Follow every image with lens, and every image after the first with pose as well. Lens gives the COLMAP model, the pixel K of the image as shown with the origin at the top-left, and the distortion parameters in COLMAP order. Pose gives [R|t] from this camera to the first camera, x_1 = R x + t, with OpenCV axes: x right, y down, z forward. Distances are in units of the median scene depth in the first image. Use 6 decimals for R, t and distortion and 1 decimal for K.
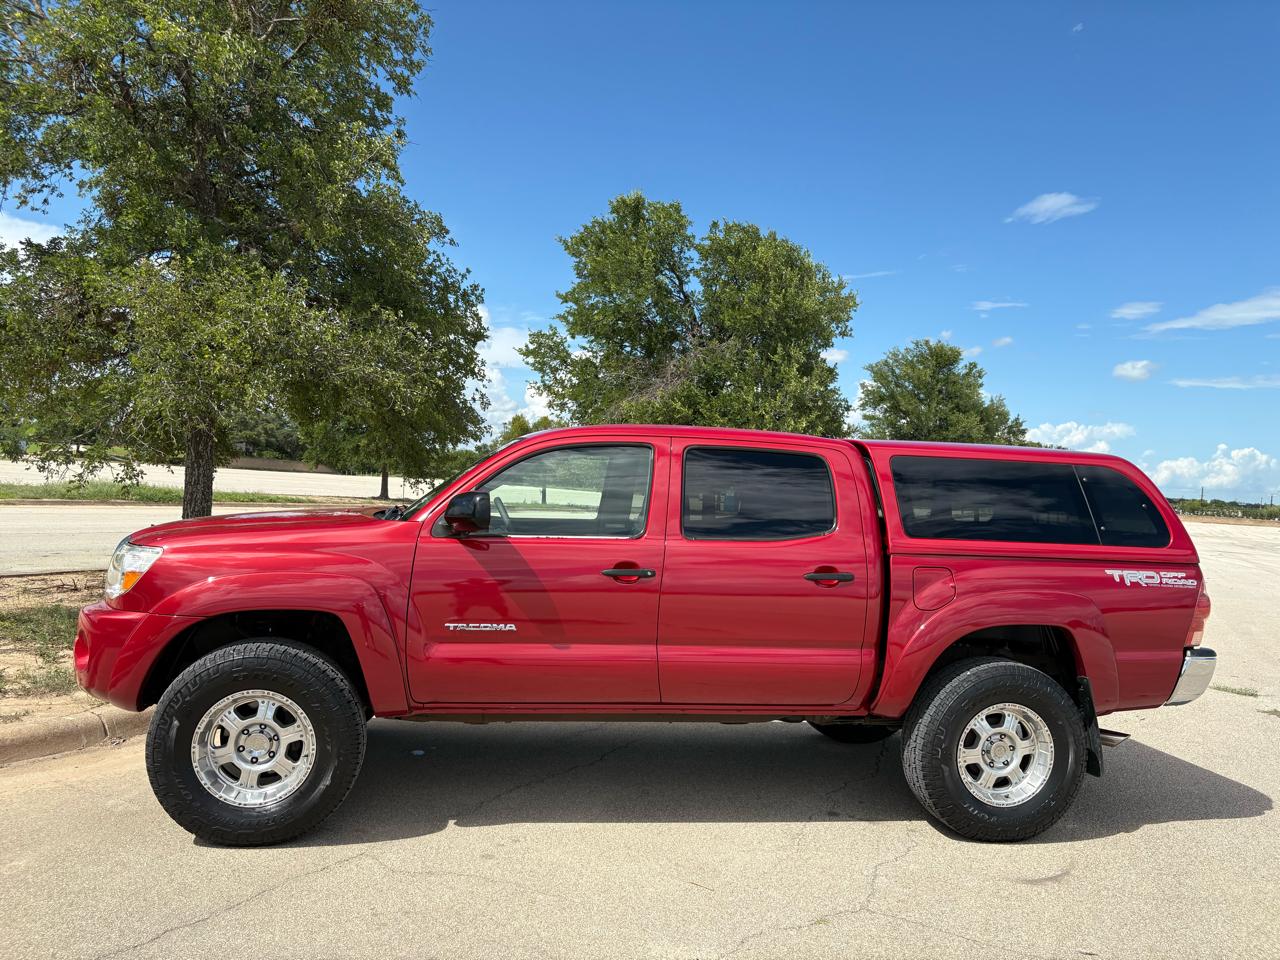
lens RADIAL K [[982.4, 0, 640.7], [0, 982.4, 482.6], [0, 0, 1]] dist [0.016377, -0.010006]
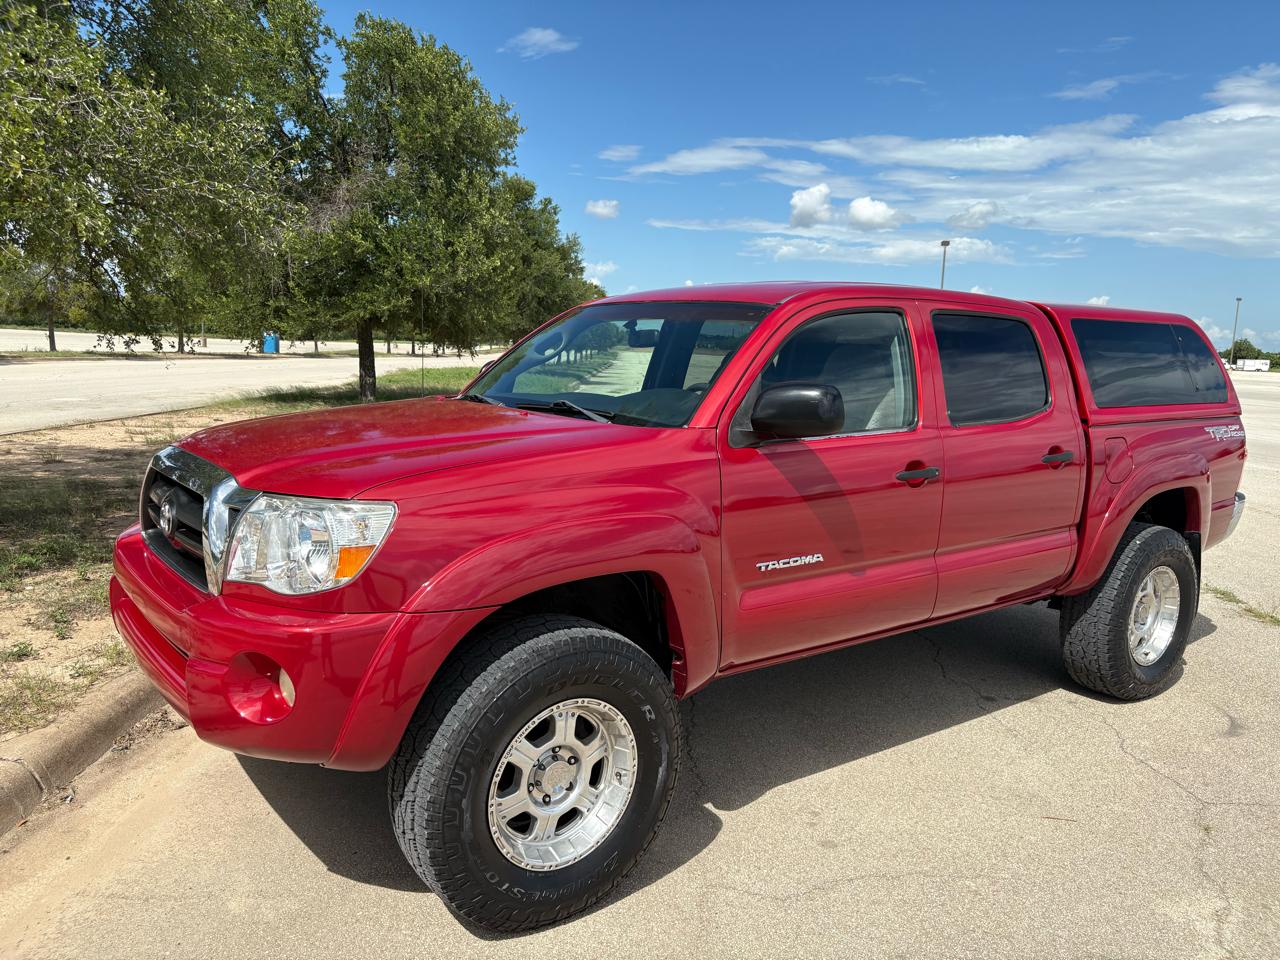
lens RADIAL K [[979.6, 0, 639.3], [0, 979.6, 482.5], [0, 0, 1]] dist [0.026512, -0.028841]
pose [[0.886148, -0.087403, 0.455085, -0.548520], [0.010731, 0.985659, 0.168408, -0.036956], [-0.463278, -0.144351, 0.874377, 0.369673]]
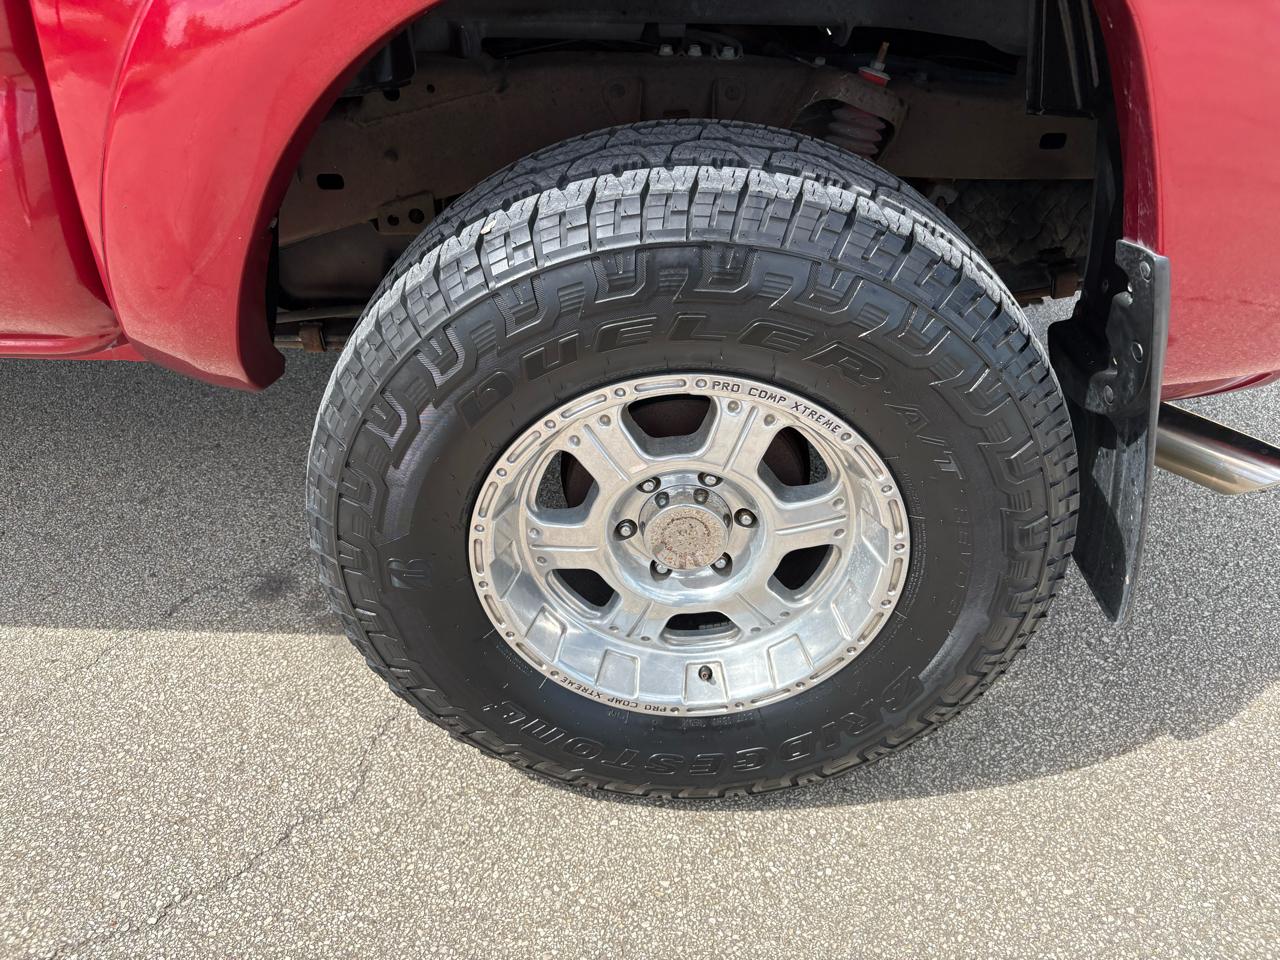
lens RADIAL K [[979.8, 0, 645.1], [0, 979.8, 487.7], [0, 0, 1]] dist [0.015767, -0.011544]
pose [[0.981838, 0.084564, -0.169834, 0.394746], [0.028584, 0.819018, 0.573056, 0.123736], [0.187557, -0.567502, 0.801725, 0.809492]]
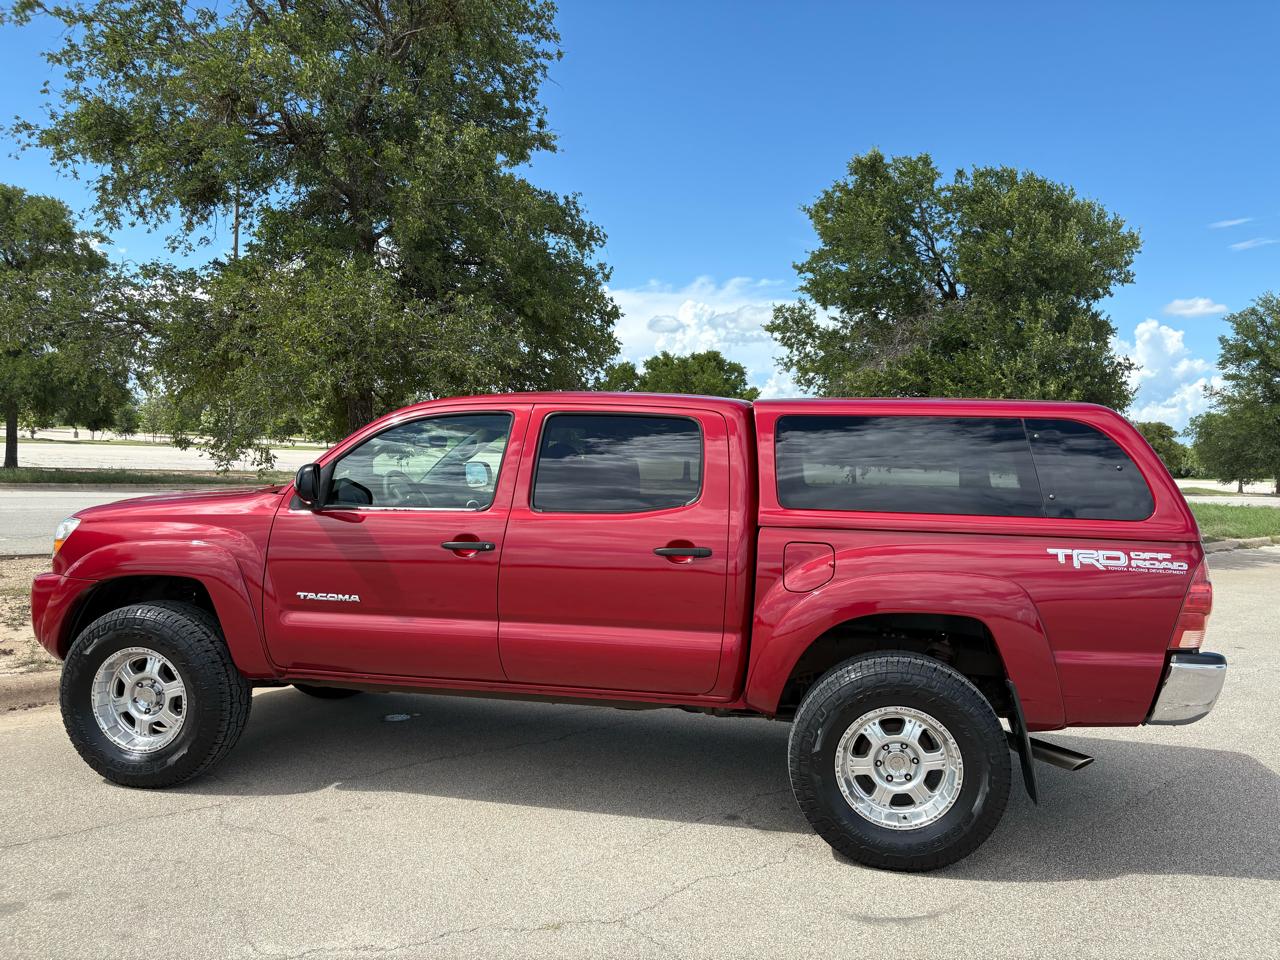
lens RADIAL K [[982.1, 0, 633.7], [0, 982.1, 482.5], [0, 0, 1]] dist [0.018363, -0.020488]
pose [[0.935203, -0.013234, -0.353864, 0.454182], [0.019977, 0.999682, 0.015412, 0.016885], [0.353547, -0.021482, 0.935170, 0.143568]]
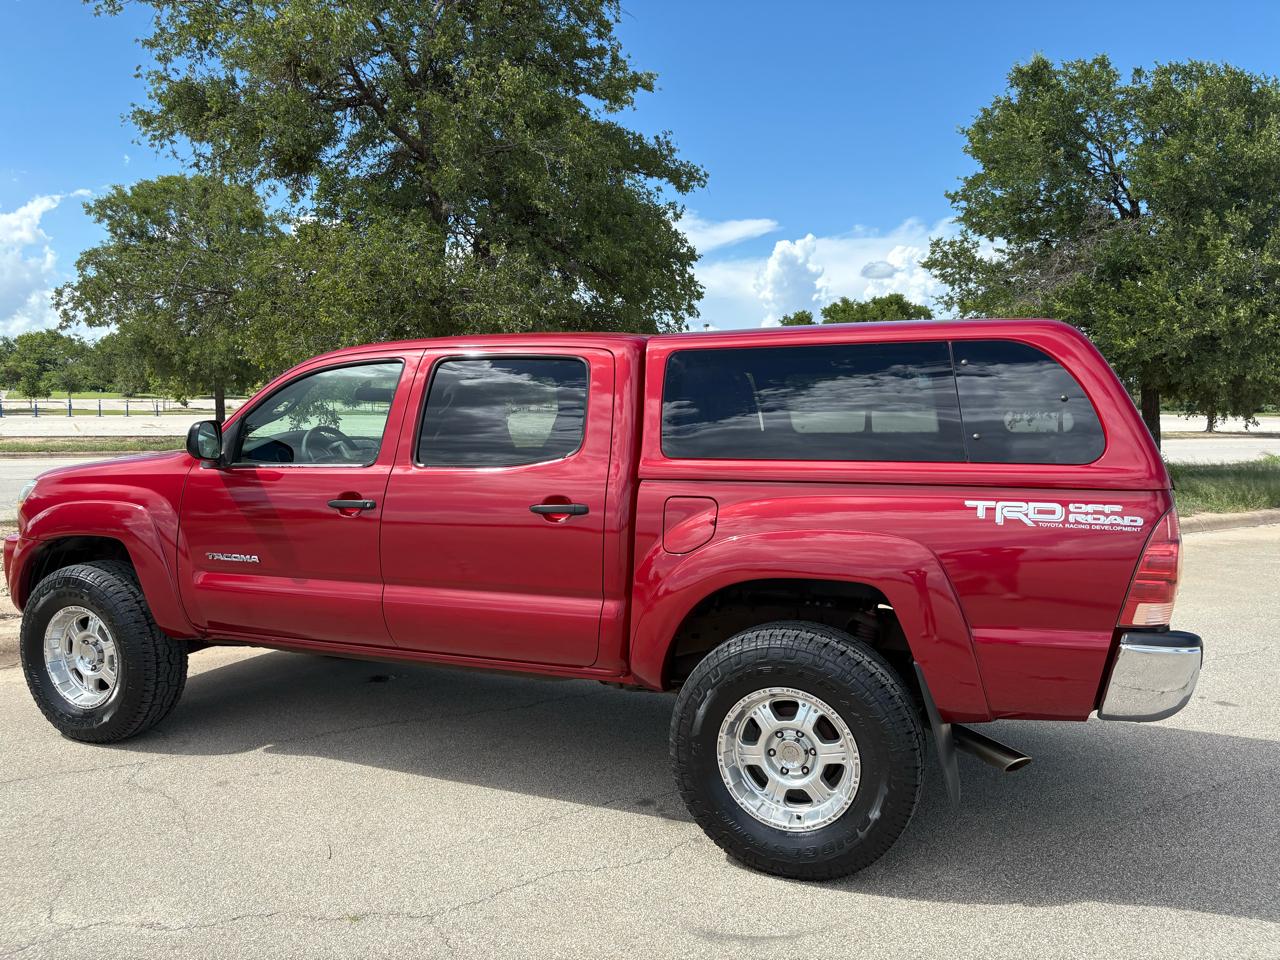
lens RADIAL K [[982.1, 0, 633.7], [0, 982.1, 482.5], [0, 0, 1]] dist [0.018363, -0.020488]
pose [[0.840310, -0.010157, -0.542011, 0.657362], [0.046104, 0.997541, 0.052784, 0.033859], [0.540142, -0.069343, 0.838712, 0.353871]]
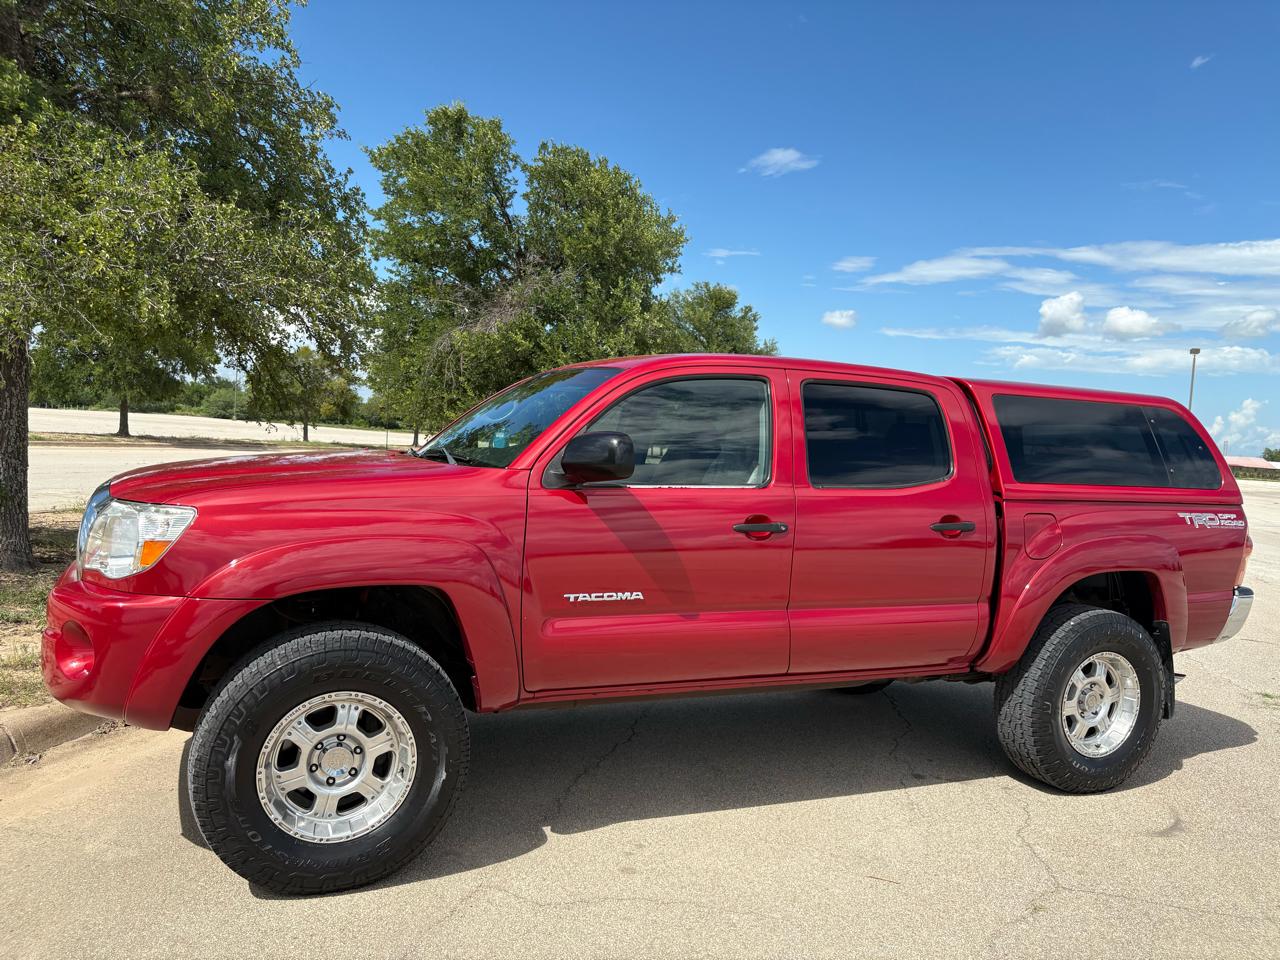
lens RADIAL K [[979.8, 0, 645.1], [0, 979.8, 487.7], [0, 0, 1]] dist [0.015767, -0.011544]
pose [[0.966547, -0.010079, 0.256292, -0.308405], [-0.007434, 0.997707, 0.067272, 0.000637], [-0.256382, -0.066927, 0.964256, 0.190857]]
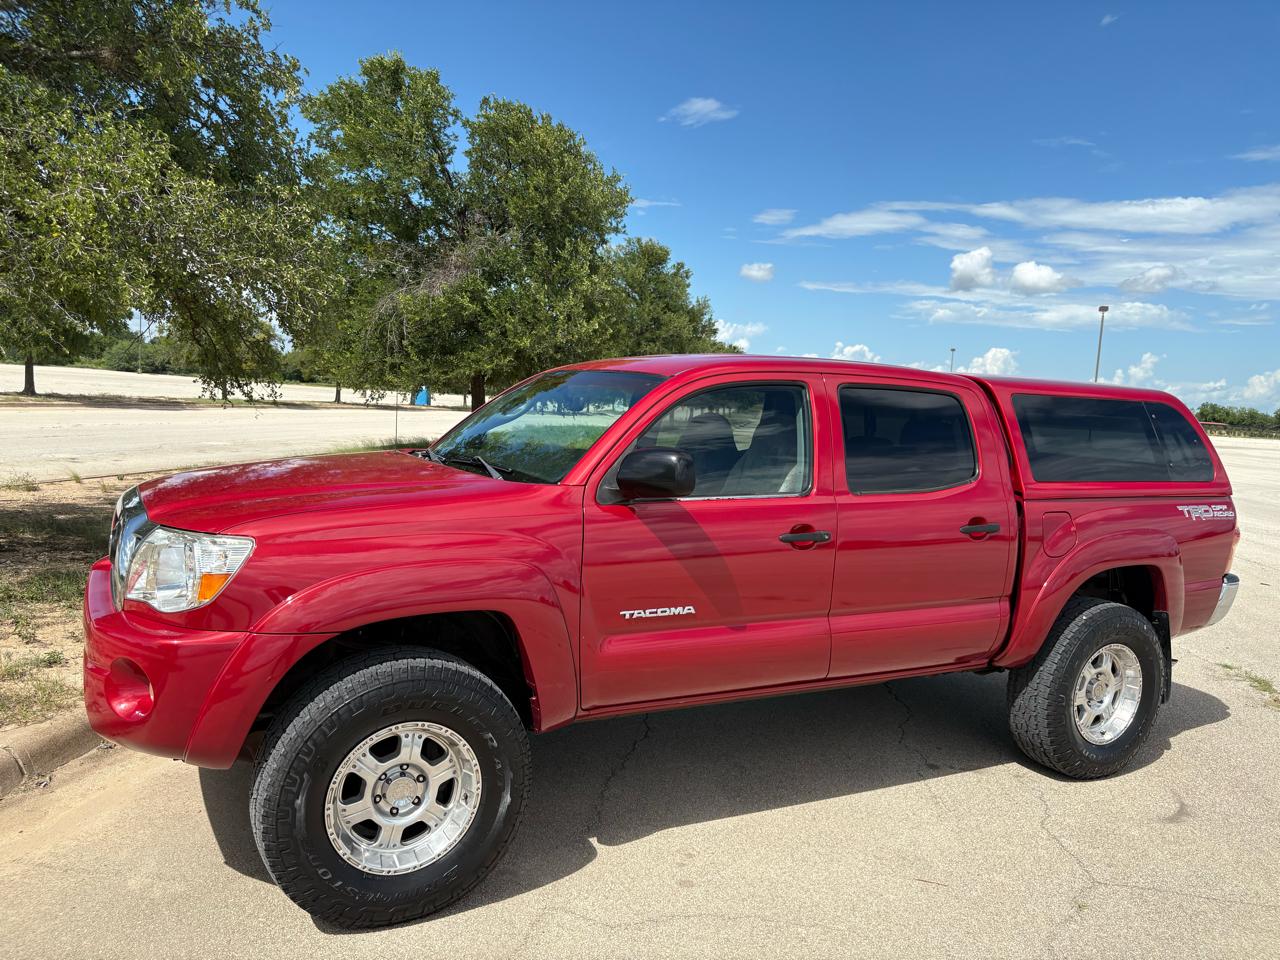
lens RADIAL K [[980.6, 0, 642.3], [0, 980.6, 487.1], [0, 0, 1]] dist [0.007895, 0.001335]
pose [[0.944055, -0.029231, 0.328491, -0.399131], [-0.008716, 0.993505, 0.113458, -0.043495], [-0.329673, -0.109974, 0.937668, 0.234274]]
